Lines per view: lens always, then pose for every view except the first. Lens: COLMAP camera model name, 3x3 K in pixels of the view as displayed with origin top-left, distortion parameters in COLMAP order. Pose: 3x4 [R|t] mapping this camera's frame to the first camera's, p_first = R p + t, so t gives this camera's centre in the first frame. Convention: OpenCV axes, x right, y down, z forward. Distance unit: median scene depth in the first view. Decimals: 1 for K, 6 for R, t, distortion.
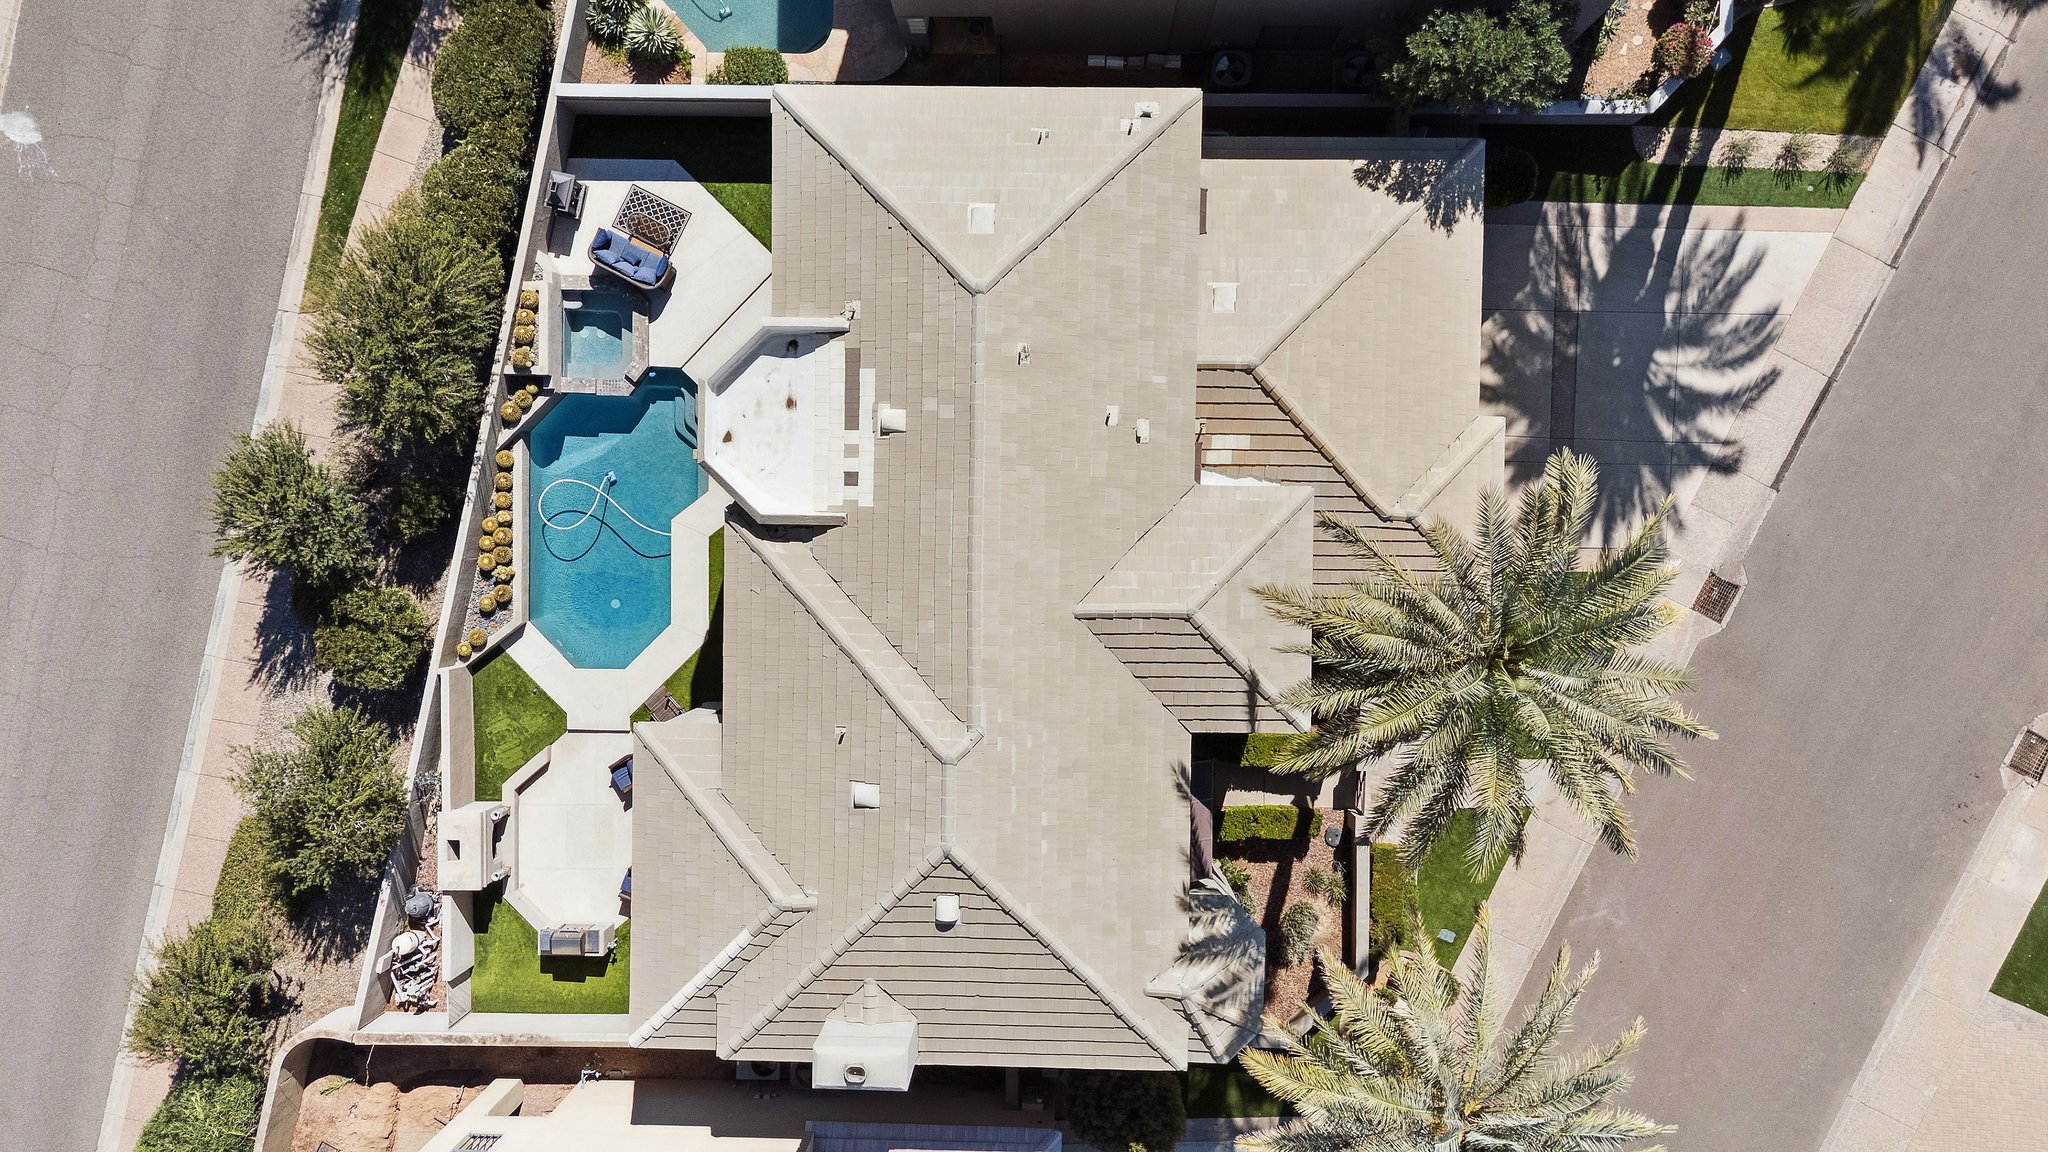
lens RADIAL K [[1487.4, 0, 1024.0], [0, 1487.4, 576.0], [0, 0, 1]] dist [0.070873, -0.050788]
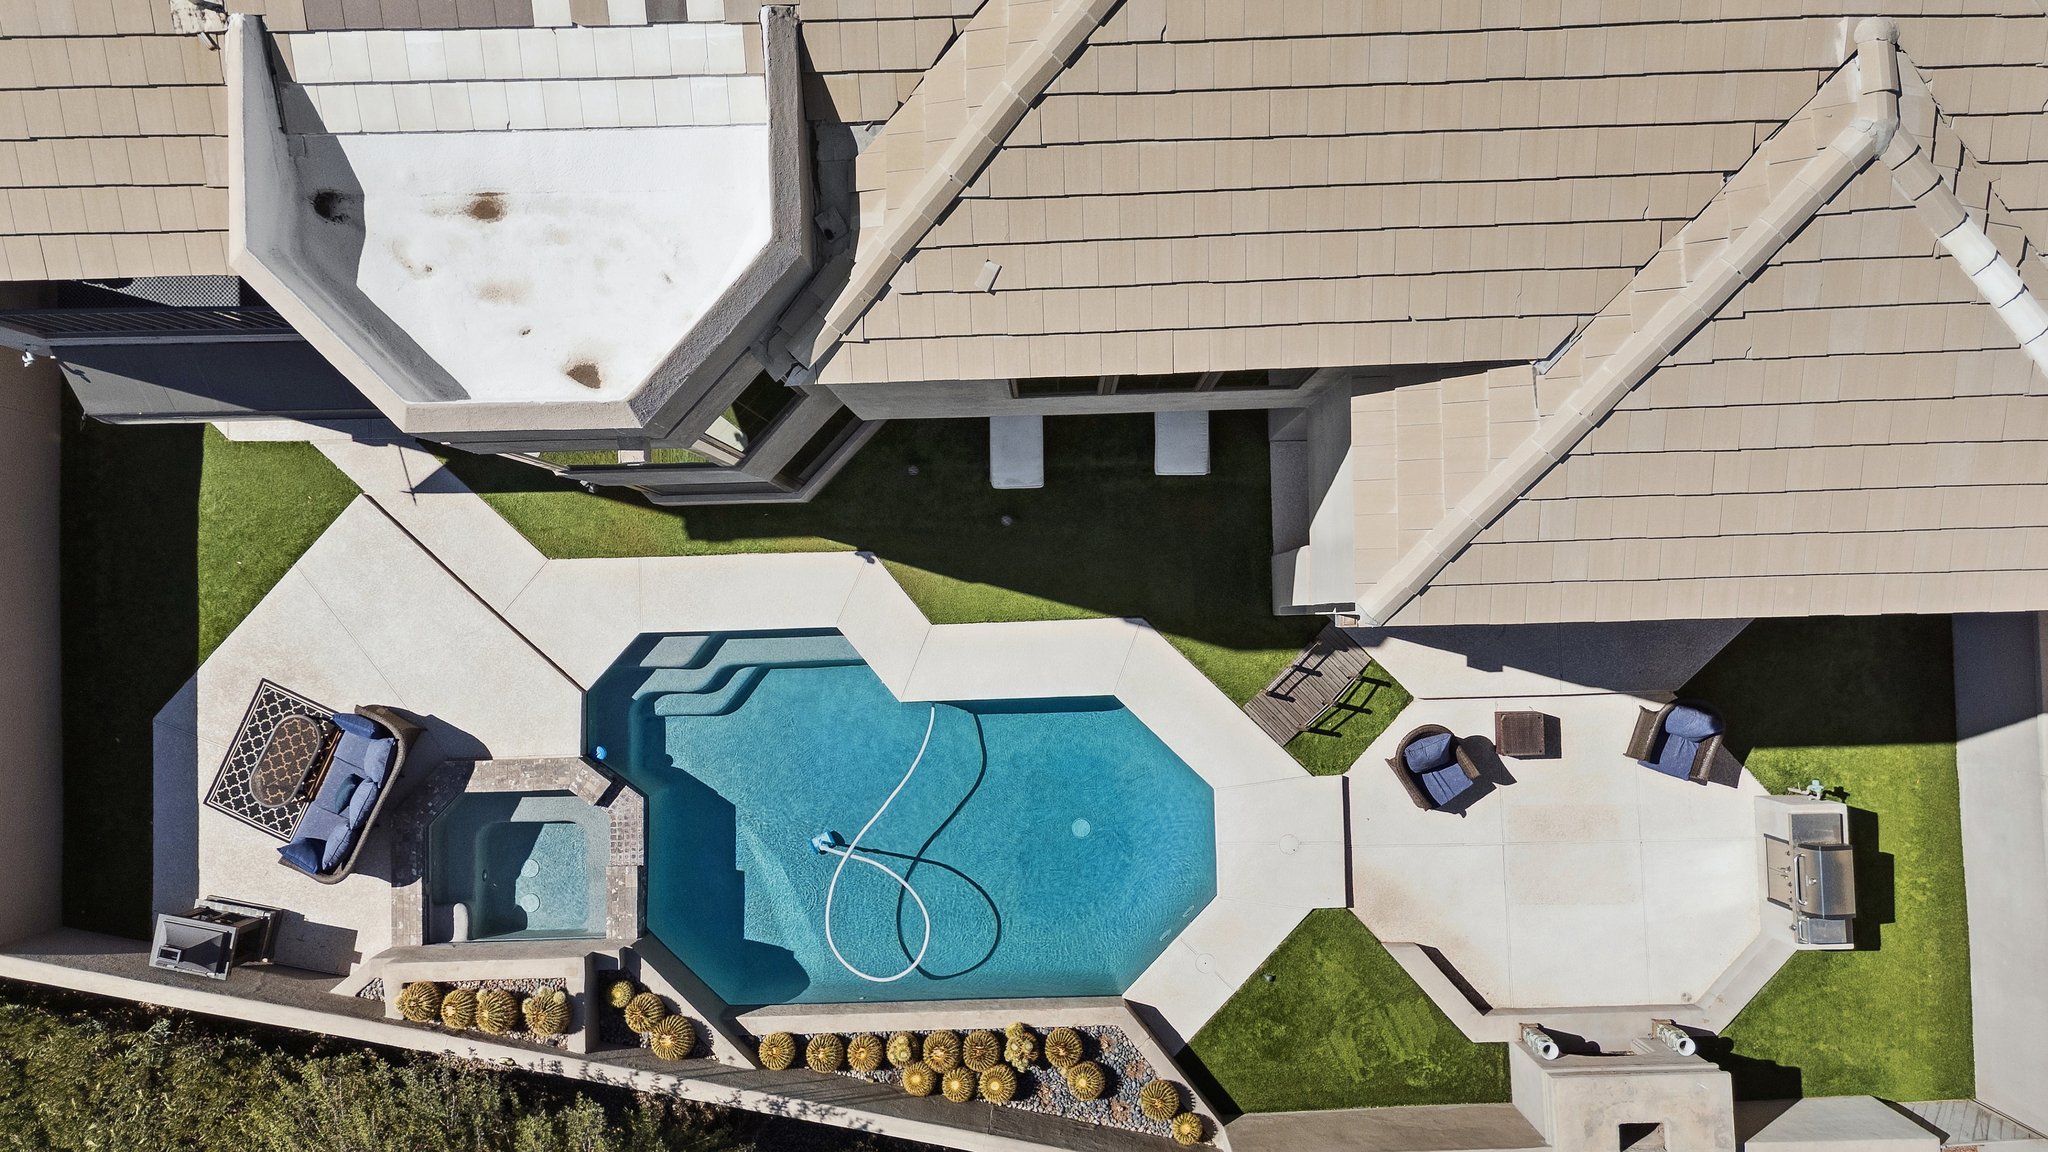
lens RADIAL K [[1487.4, 0, 1024.0], [0, 1487.4, 576.0], [0, 0, 1]] dist [0.070873, -0.050788]
pose [[-0.040182, -0.997441, 0.059137, -0.227570], [0.998204, -0.042704, -0.042024, 0.025150], [0.044442, 0.057342, 0.997365, 0.524031]]
